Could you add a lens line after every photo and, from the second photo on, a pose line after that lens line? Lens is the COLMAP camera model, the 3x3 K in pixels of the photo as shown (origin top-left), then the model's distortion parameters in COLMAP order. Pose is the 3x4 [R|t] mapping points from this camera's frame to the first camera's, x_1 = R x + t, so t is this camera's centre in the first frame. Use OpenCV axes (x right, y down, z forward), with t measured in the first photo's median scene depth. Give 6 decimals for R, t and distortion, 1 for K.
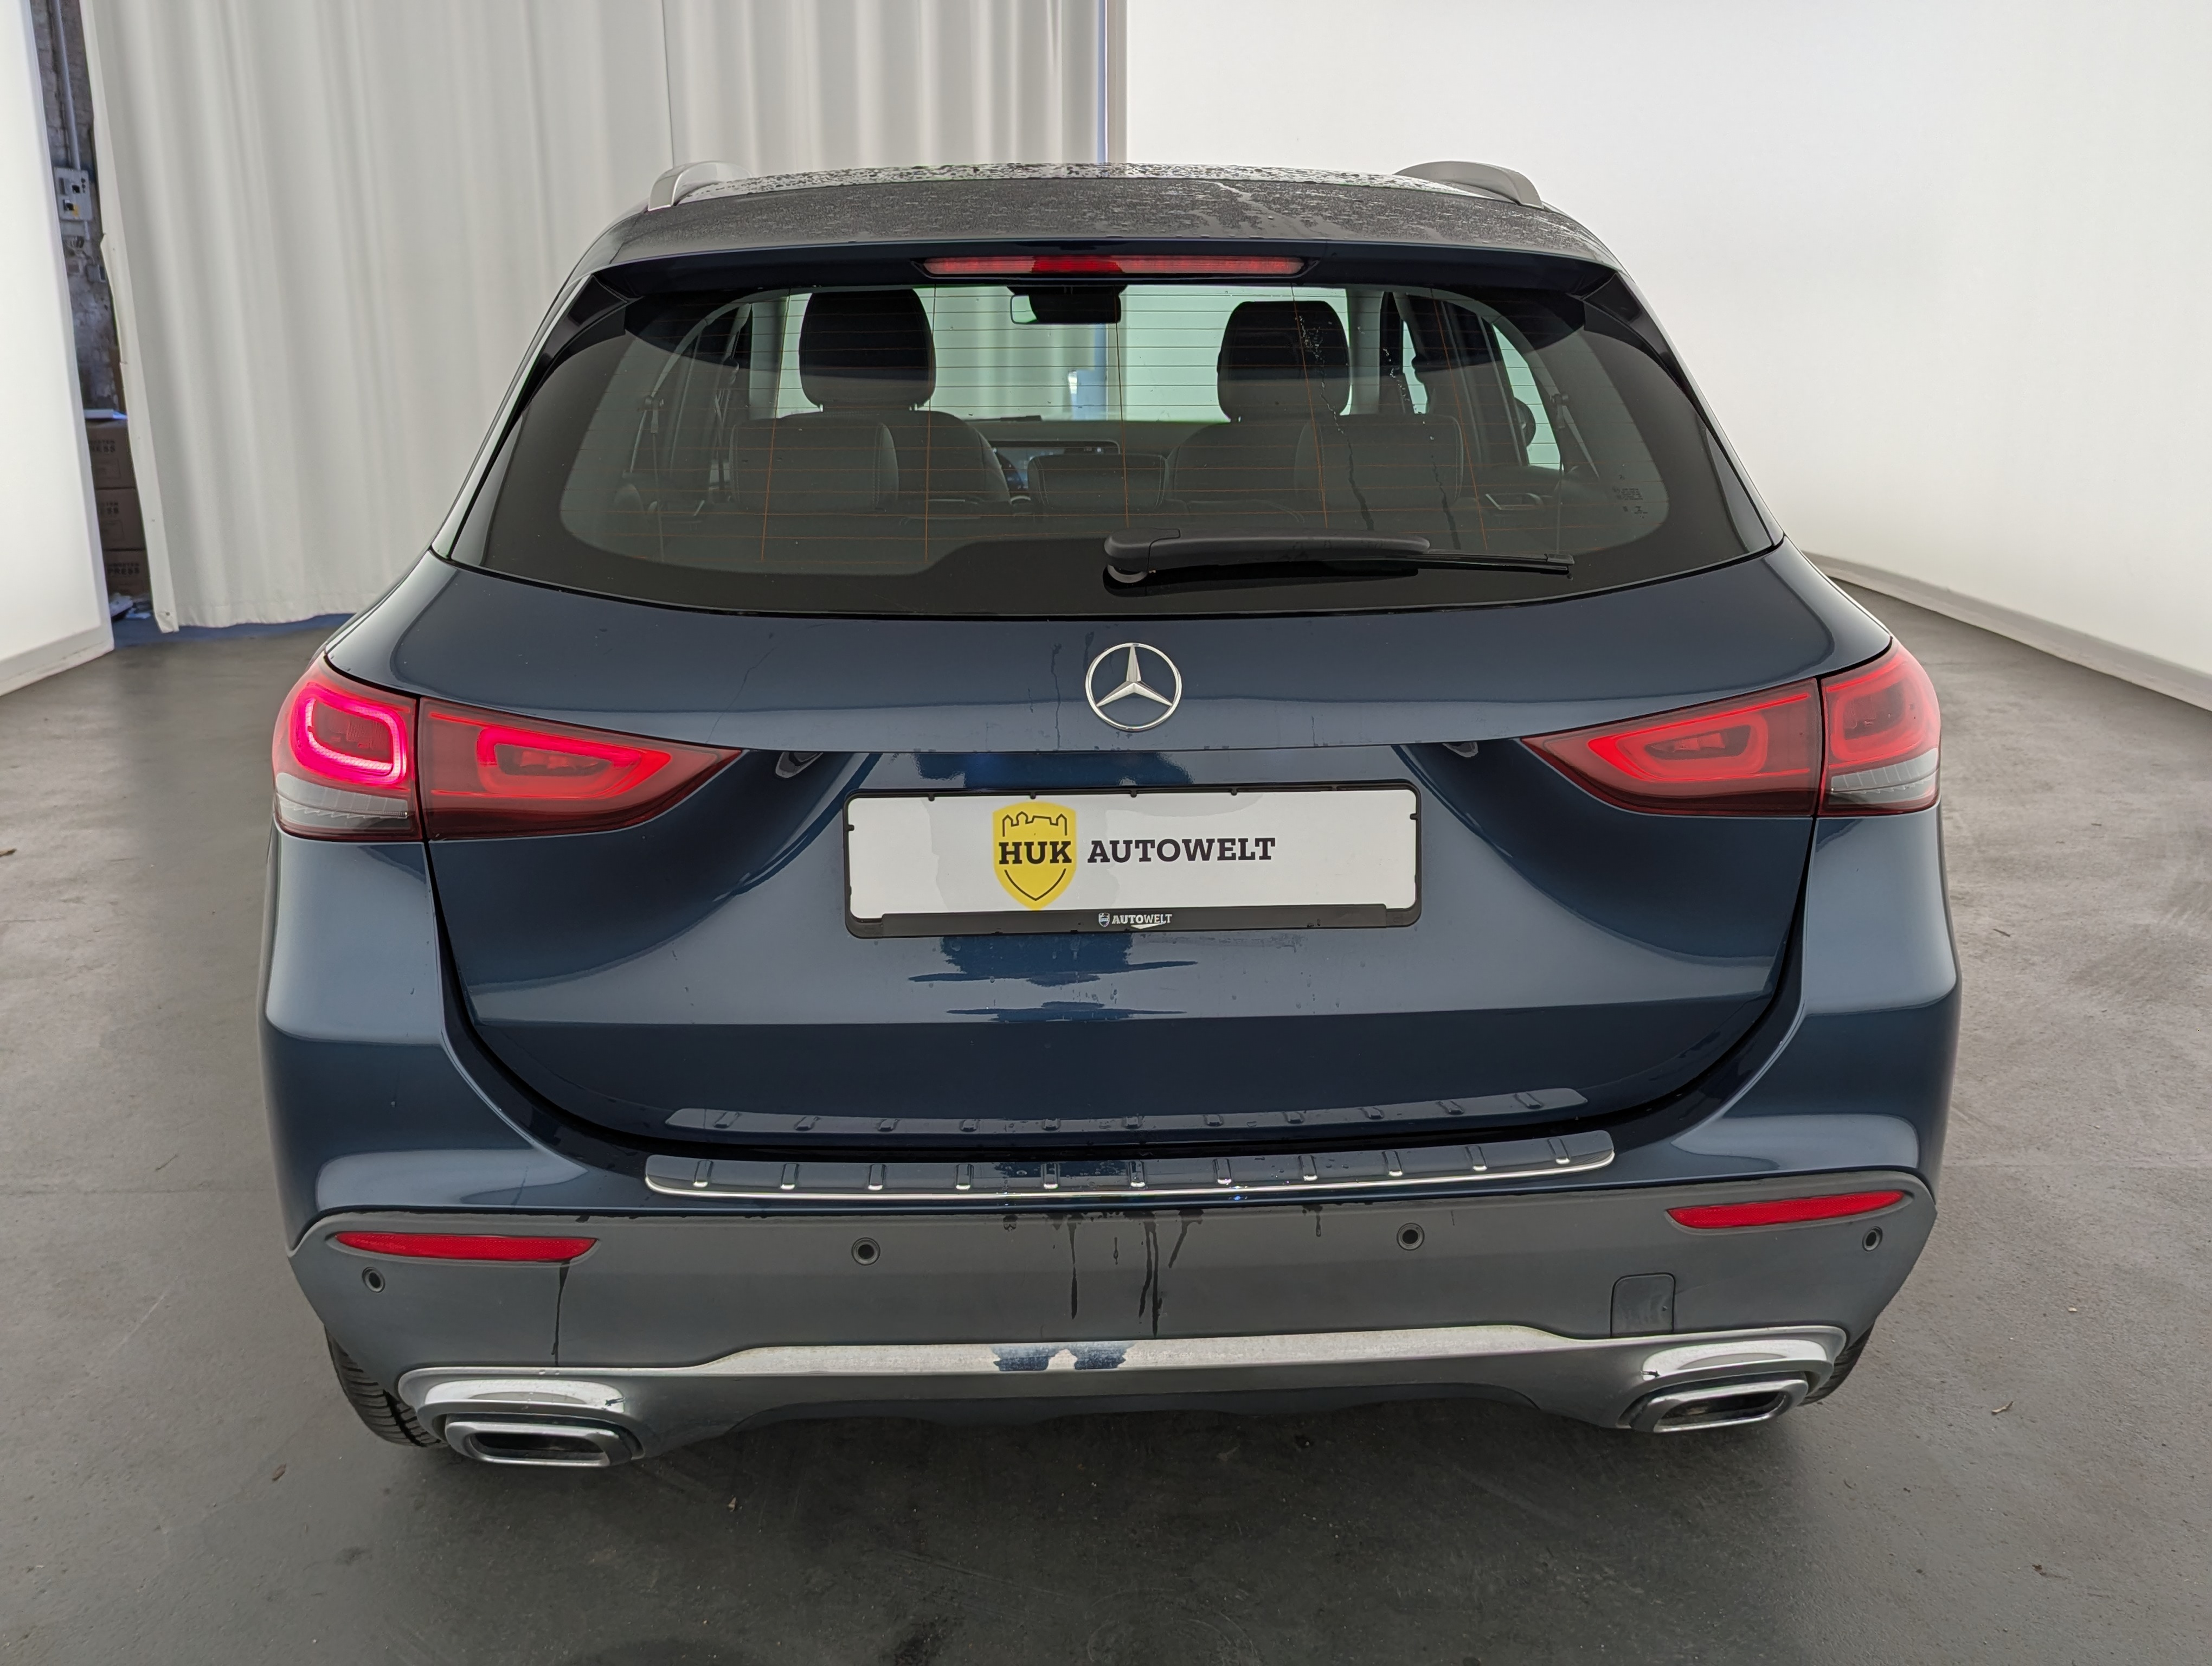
lens RADIAL K [[1999.7, 0, 1106.0], [0, 1999.7, 833.0], [0, 0, 1]] dist [0.053626, -0.118222]
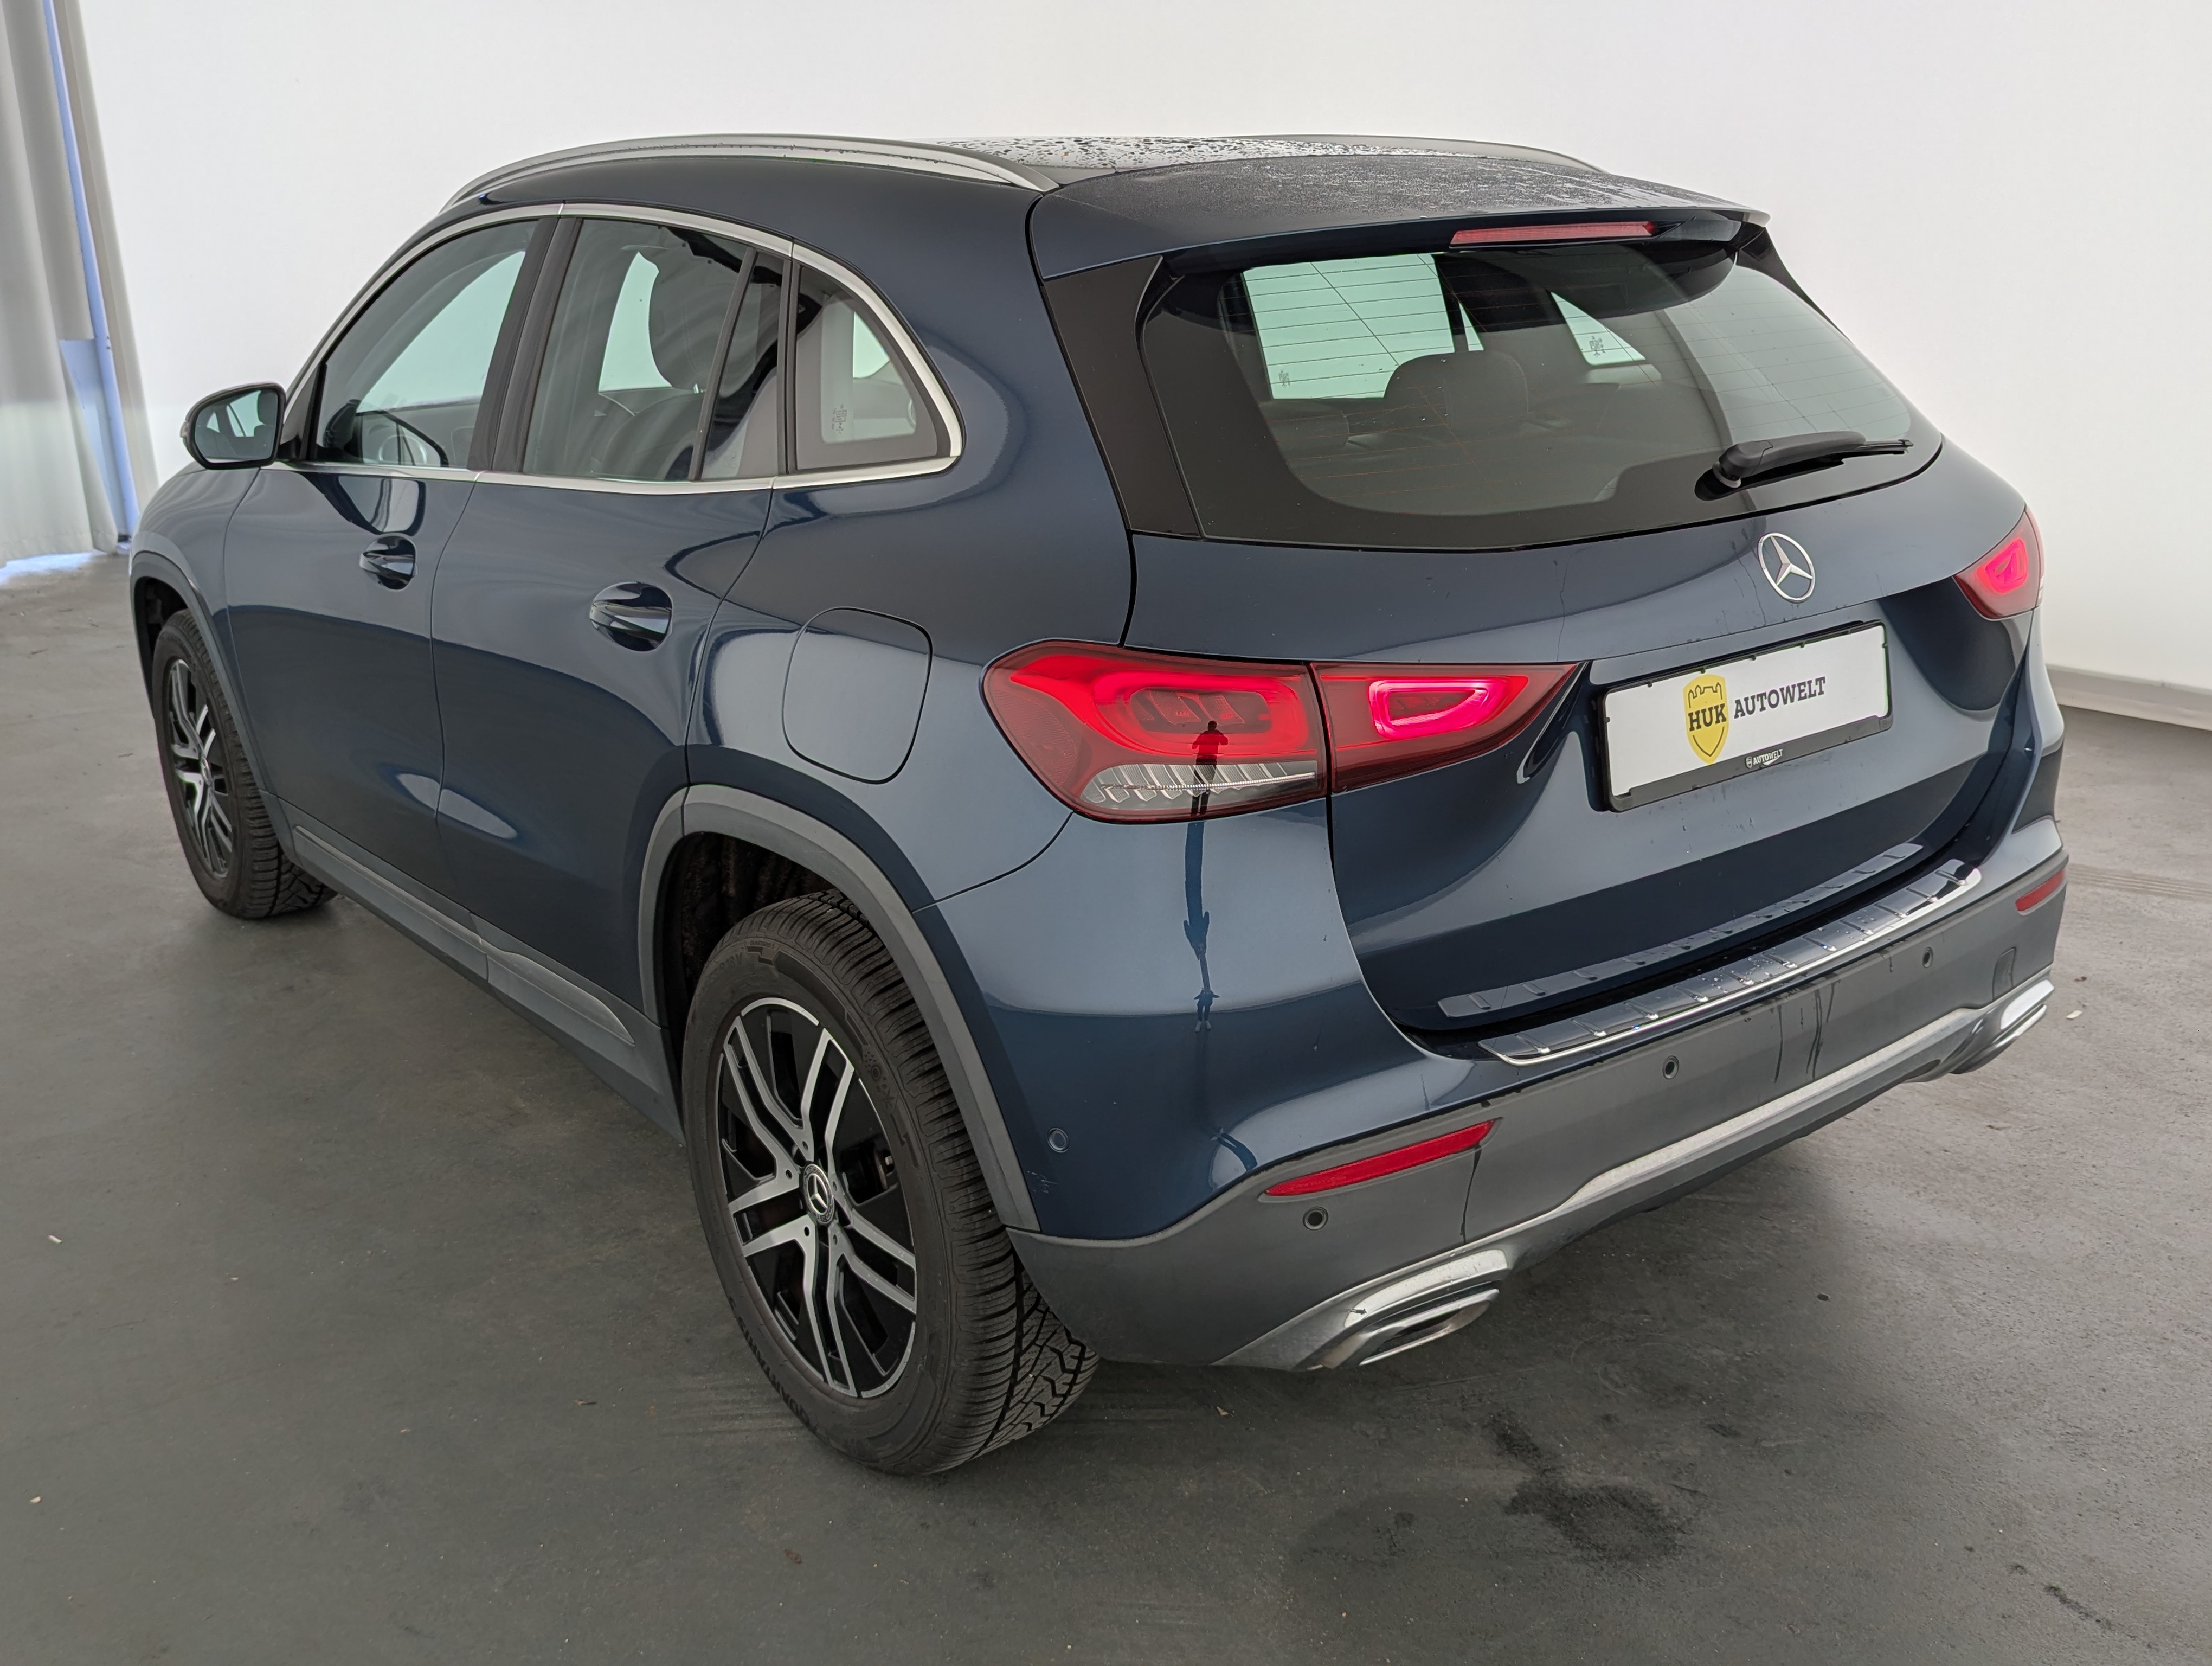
lens RADIAL K [[1999.7, 0, 1106.0], [0, 1999.7, 833.0], [0, 0, 1]] dist [0.053626, -0.118222]
pose [[0.823022, -0.189902, 0.535325, -0.803654], [0.176232, 0.981319, 0.077171, -0.063886], [-0.539979, 0.030828, 0.841114, 0.135802]]
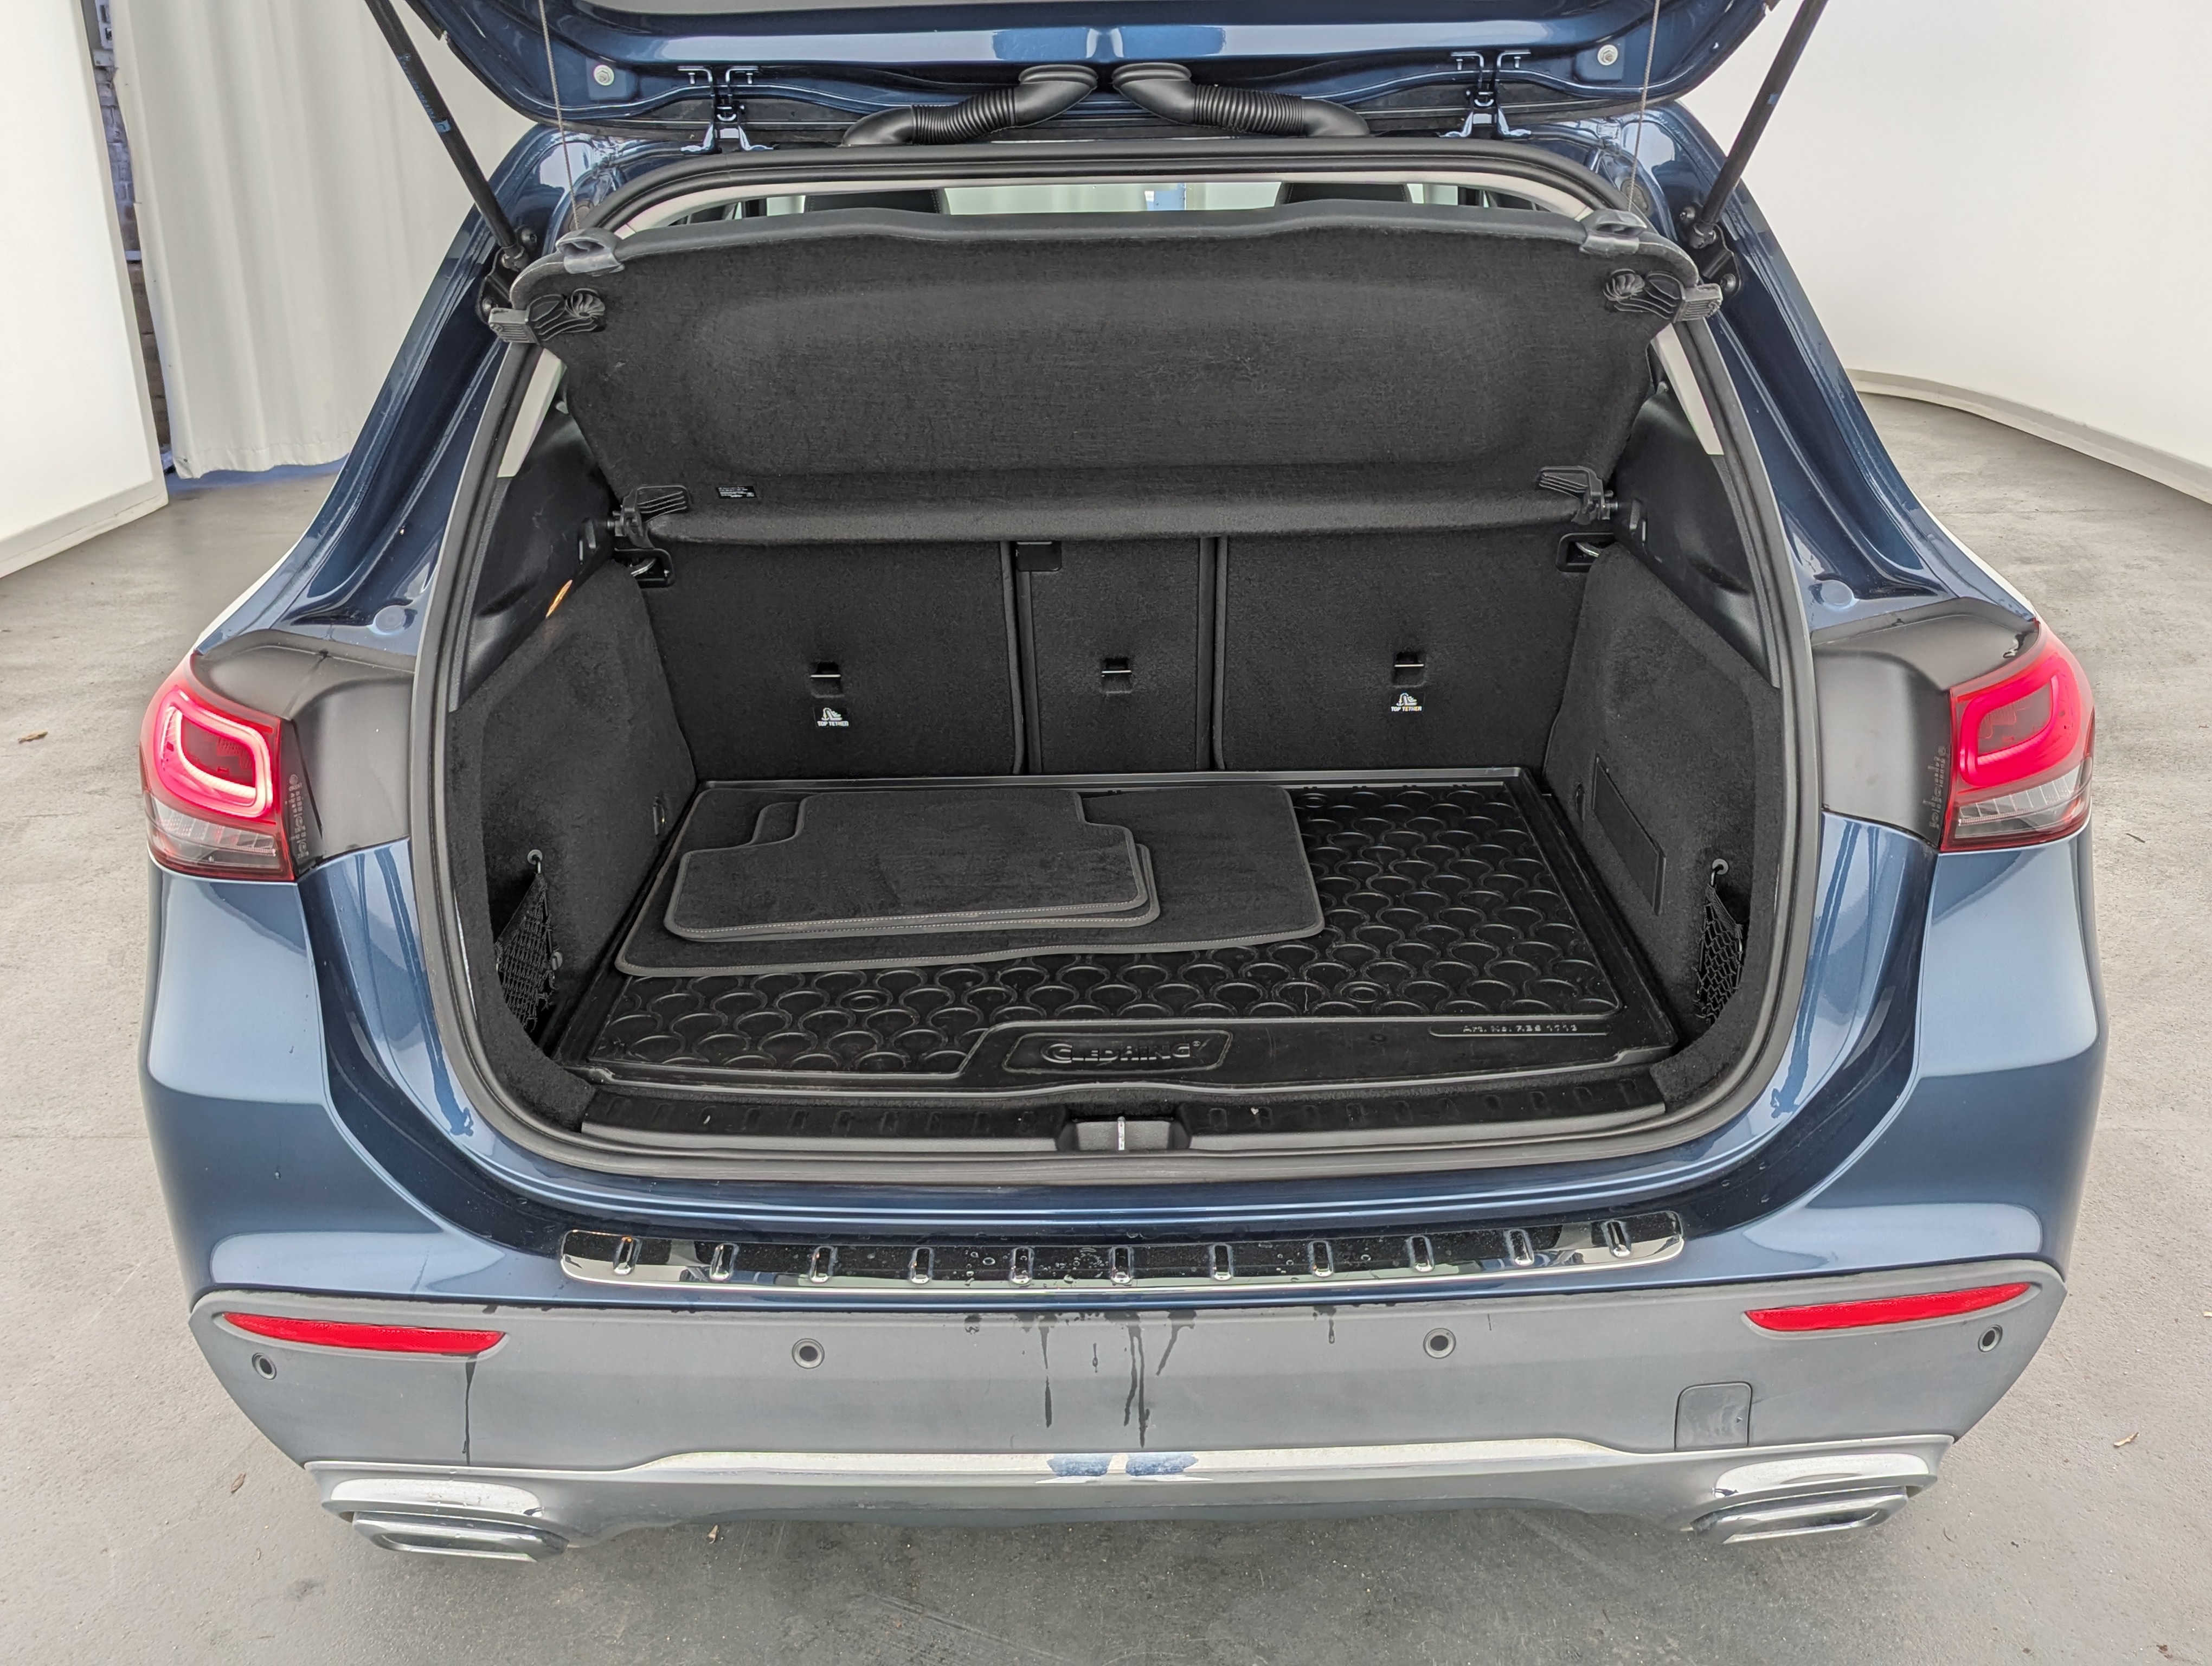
lens RADIAL K [[1989.8, 0, 1091.0], [0, 1989.8, 827.2], [0, 0, 1]] dist [0.058629, -0.098096]
pose [[0.998513, 0.003319, -0.054414, 0.039192], [0.001568, 0.995983, 0.089532, -0.076700], [0.054493, -0.089485, 0.994496, 0.130176]]
